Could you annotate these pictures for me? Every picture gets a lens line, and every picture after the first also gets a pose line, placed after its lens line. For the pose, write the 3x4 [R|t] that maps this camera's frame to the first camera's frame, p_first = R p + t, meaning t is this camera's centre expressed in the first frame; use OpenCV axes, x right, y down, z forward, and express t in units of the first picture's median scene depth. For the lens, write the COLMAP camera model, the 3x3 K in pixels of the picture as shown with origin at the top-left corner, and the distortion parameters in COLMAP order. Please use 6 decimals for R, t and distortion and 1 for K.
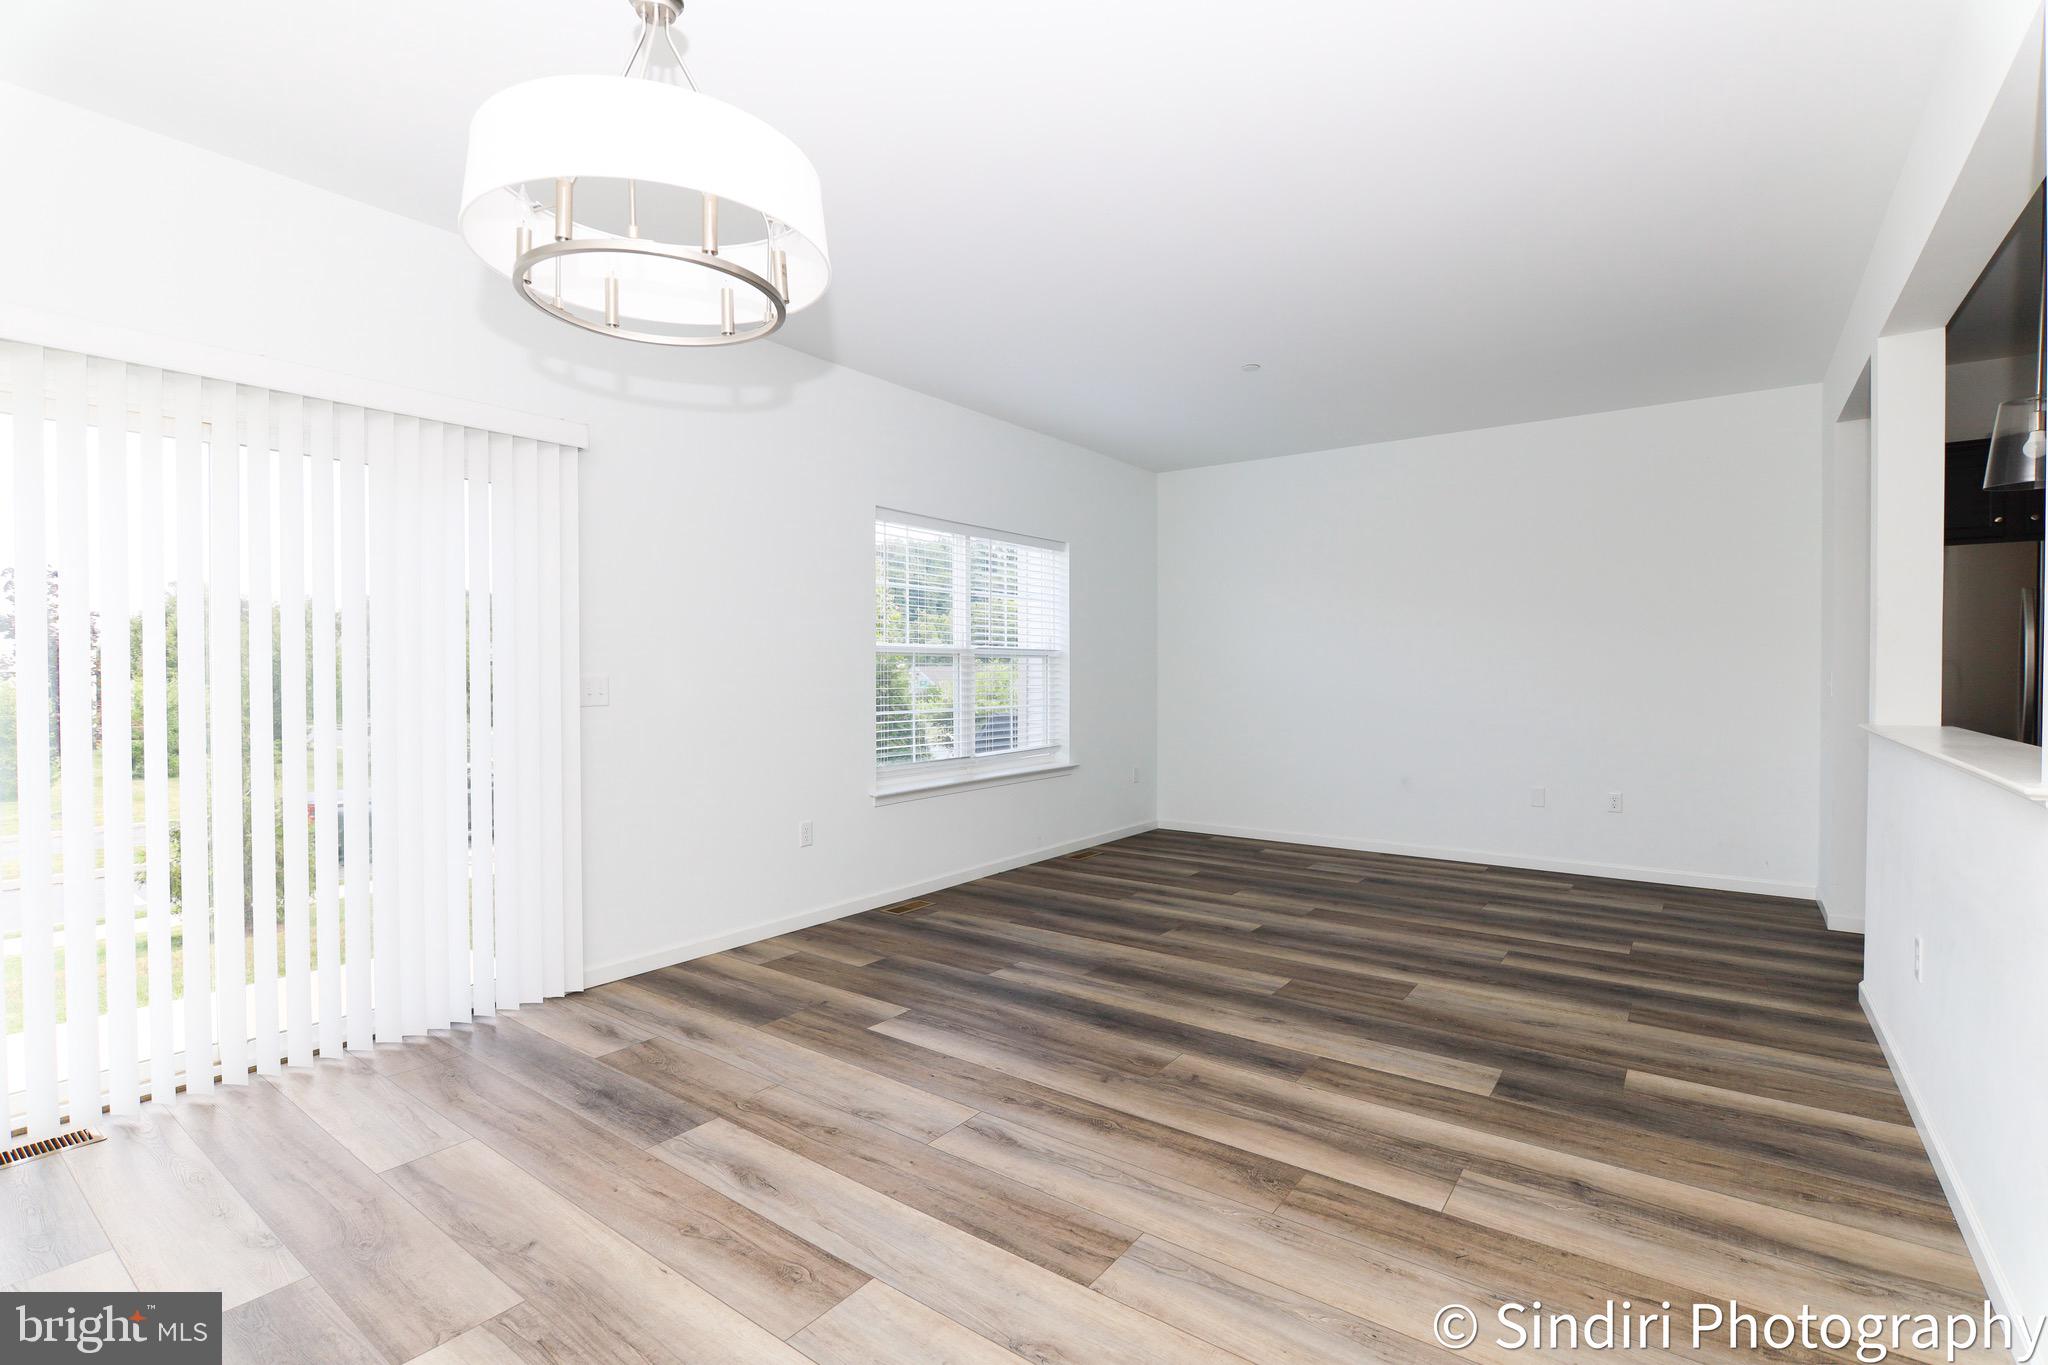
lens RADIAL K [[938.9, 0, 1024.6], [0, 938.9, 682.5], [0, 0, 1]] dist [-0.018863, 0.000461]
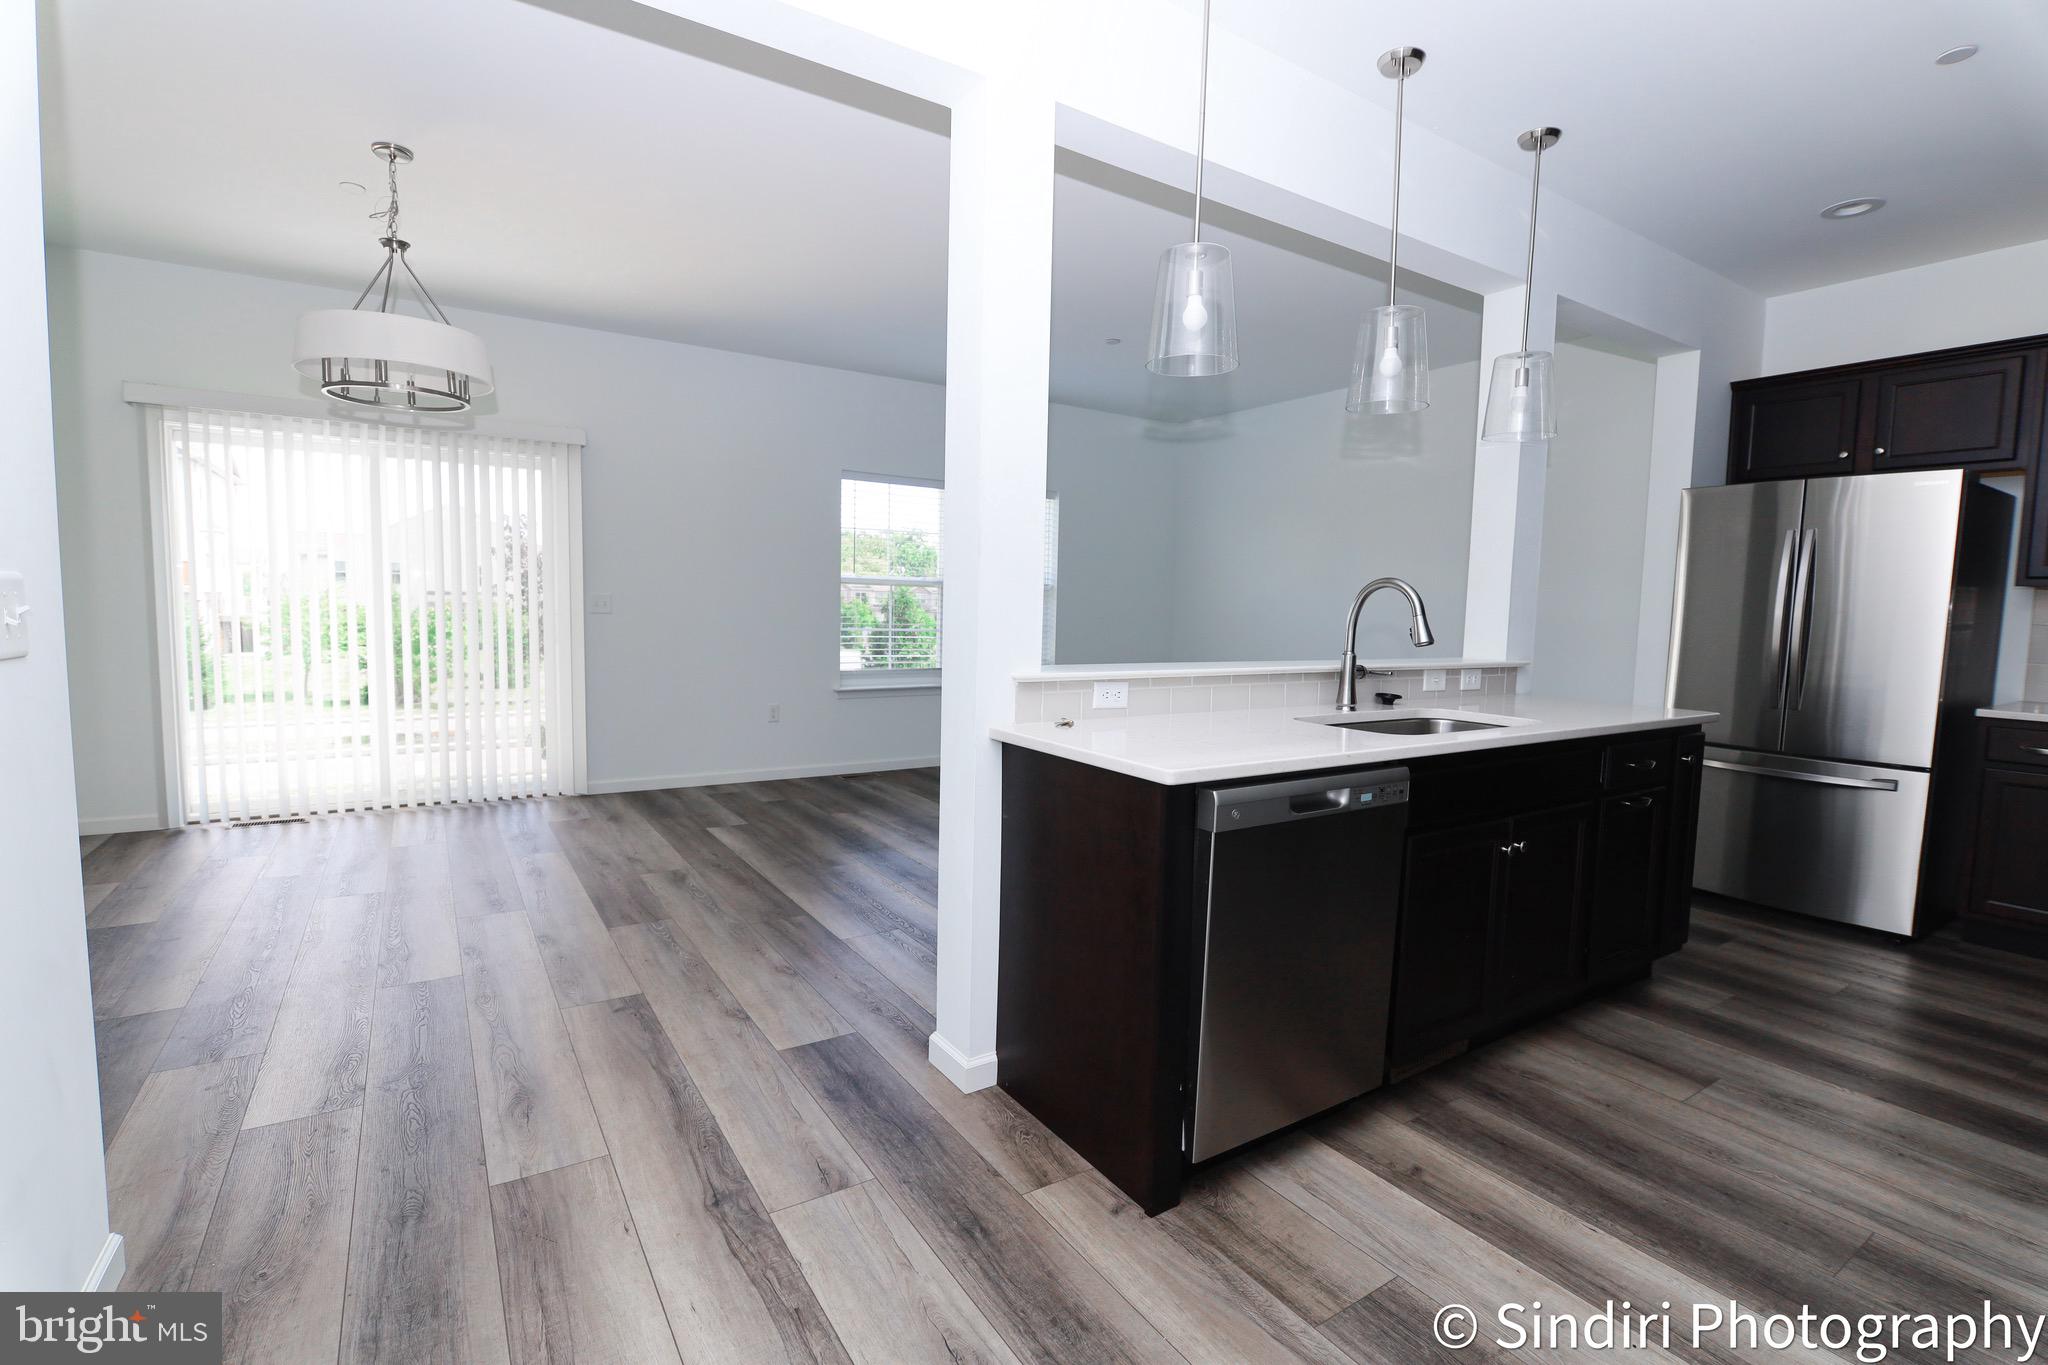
lens RADIAL K [[938.9, 0, 1024.6], [0, 938.9, 682.5], [0, 0, 1]] dist [-0.018863, 0.000461]
pose [[0.935867, 0.050633, -0.348695, 0.823370], [-0.027388, 0.997081, 0.071277, 0.010078], [0.351286, -0.057155, 0.934522, -0.223501]]
